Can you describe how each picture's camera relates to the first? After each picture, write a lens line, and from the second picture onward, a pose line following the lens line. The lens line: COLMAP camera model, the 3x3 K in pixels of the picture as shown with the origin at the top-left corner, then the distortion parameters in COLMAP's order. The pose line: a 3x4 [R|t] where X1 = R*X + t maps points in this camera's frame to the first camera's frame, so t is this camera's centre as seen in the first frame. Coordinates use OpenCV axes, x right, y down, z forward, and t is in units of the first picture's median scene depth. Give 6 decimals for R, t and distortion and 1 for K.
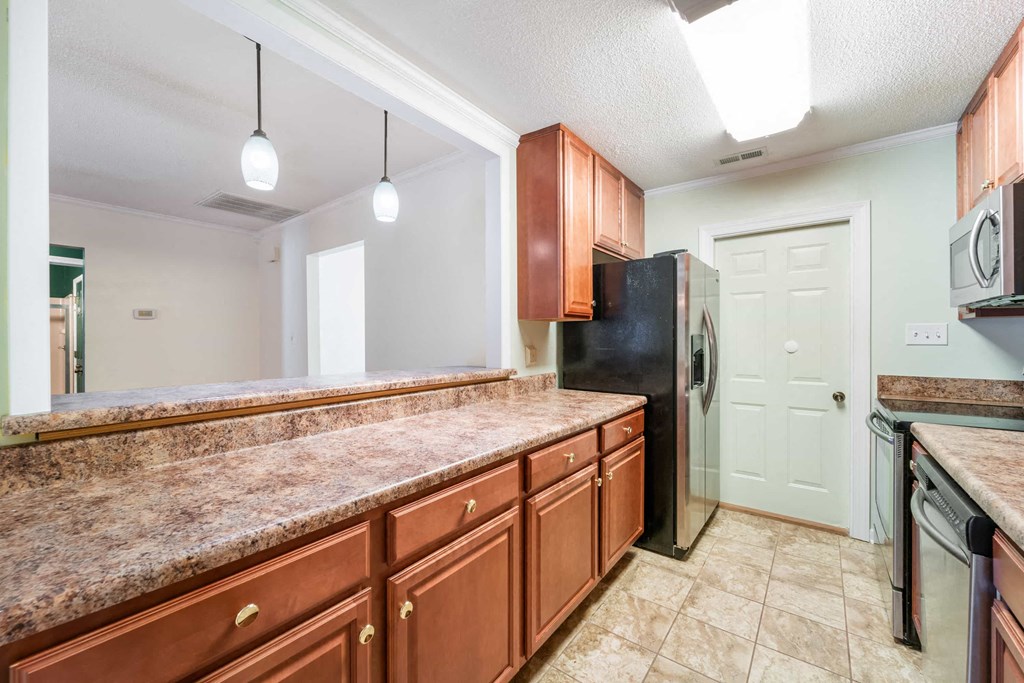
lens RADIAL K [[408.0, 0, 508.8], [0, 408.0, 340.8], [0, 0, 1]] dist [-0.010242, -0.000016]
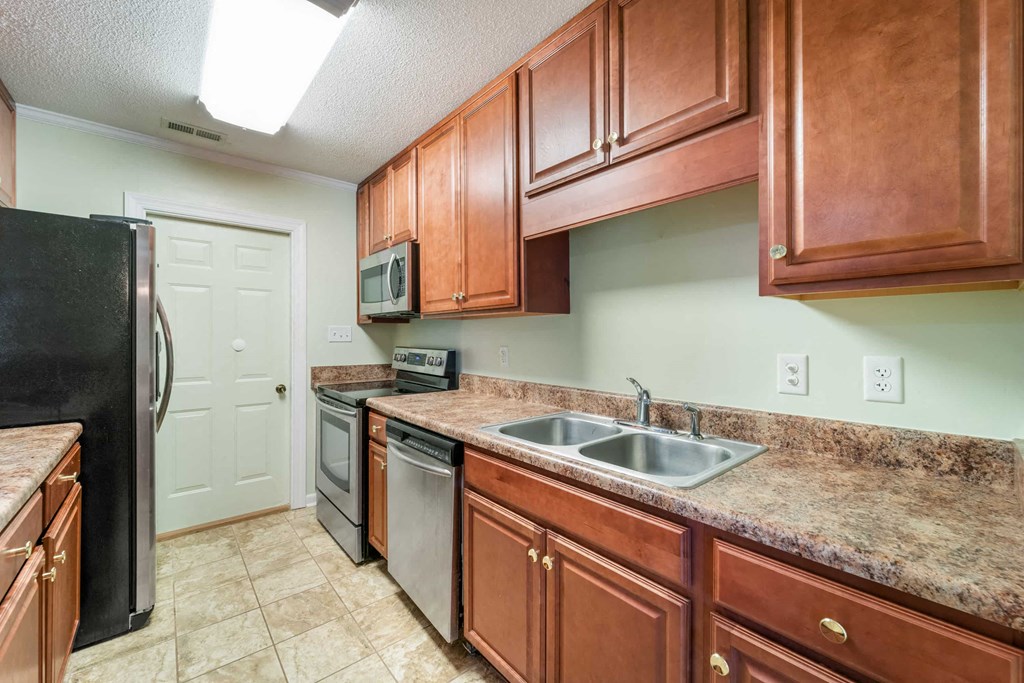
lens RADIAL K [[408.5, 0, 511.7], [0, 408.5, 338.3], [0, 0, 1]] dist [-0.000919, -0.000251]
pose [[0.207672, -0.000835, 0.978198, -0.124921], [0.001954, 0.999998, 0.000439, -0.000889], [-0.978197, 0.001820, 0.207673, 0.113704]]
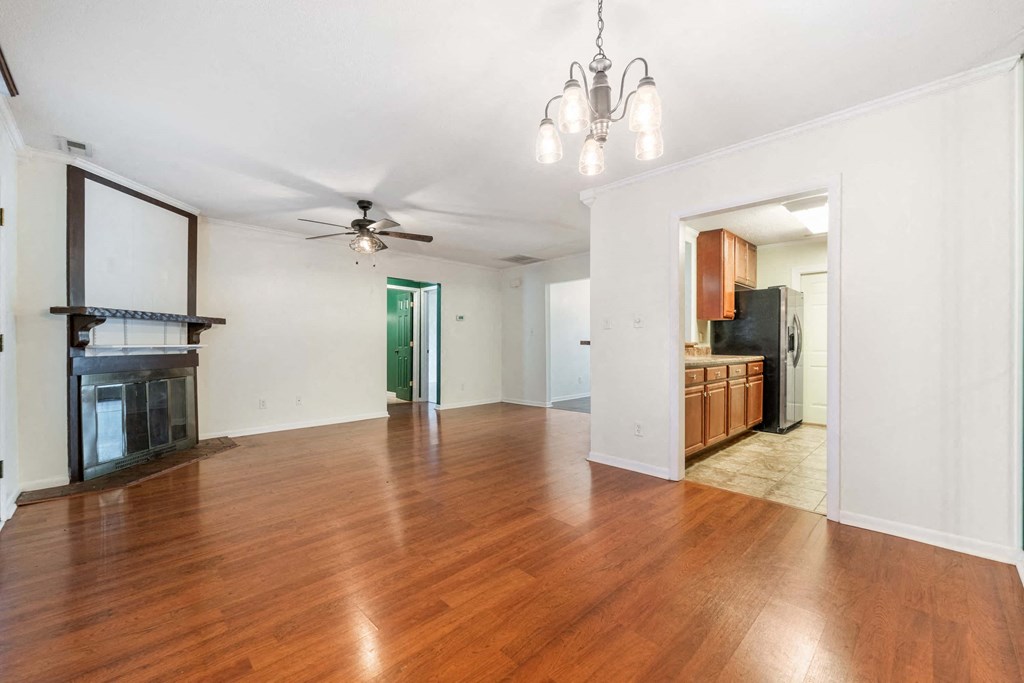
lens RADIAL K [[413.0, 0, 514.1], [0, 413.0, 344.0], [0, 0, 1]] dist [0.001011, 0.000064]
pose [[0.989226, 0.004500, -0.146324, -0.437045], [-0.004617, 0.999989, -0.000463, 0.058443], [0.146321, 0.001133, 0.989237, -0.901793]]
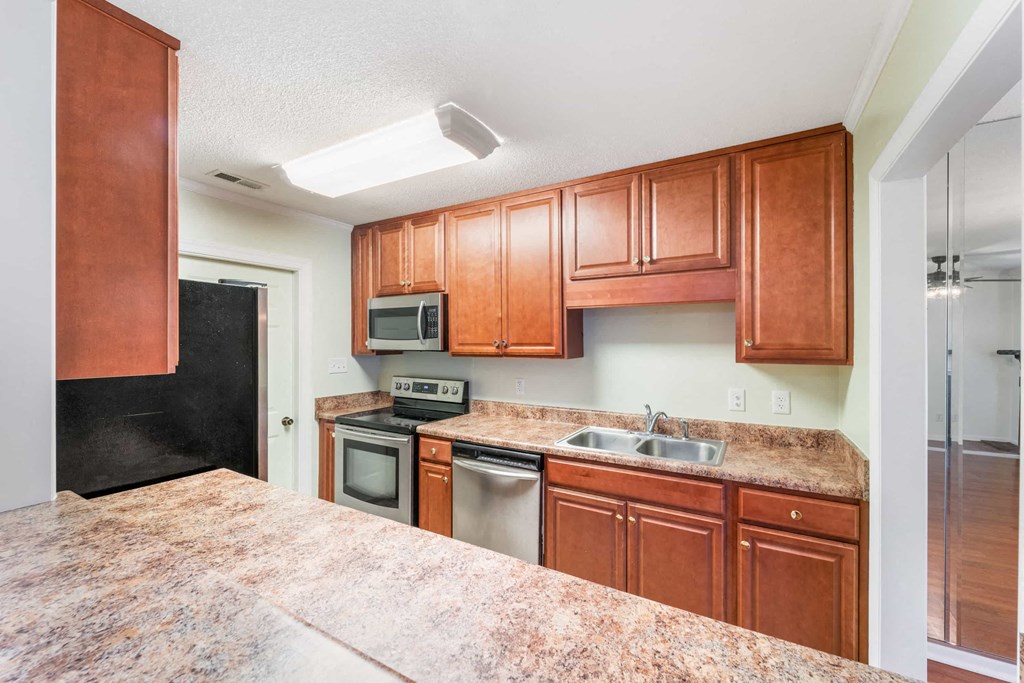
lens RADIAL K [[413.0, 0, 514.1], [0, 413.0, 344.0], [0, 0, 1]] dist [0.001011, 0.000064]
pose [[-0.118637, -0.000623, 0.992938, -0.347778], [0.005373, 0.999985, 0.001269, -0.064461], [-0.992923, 0.005486, -0.118632, 0.394367]]
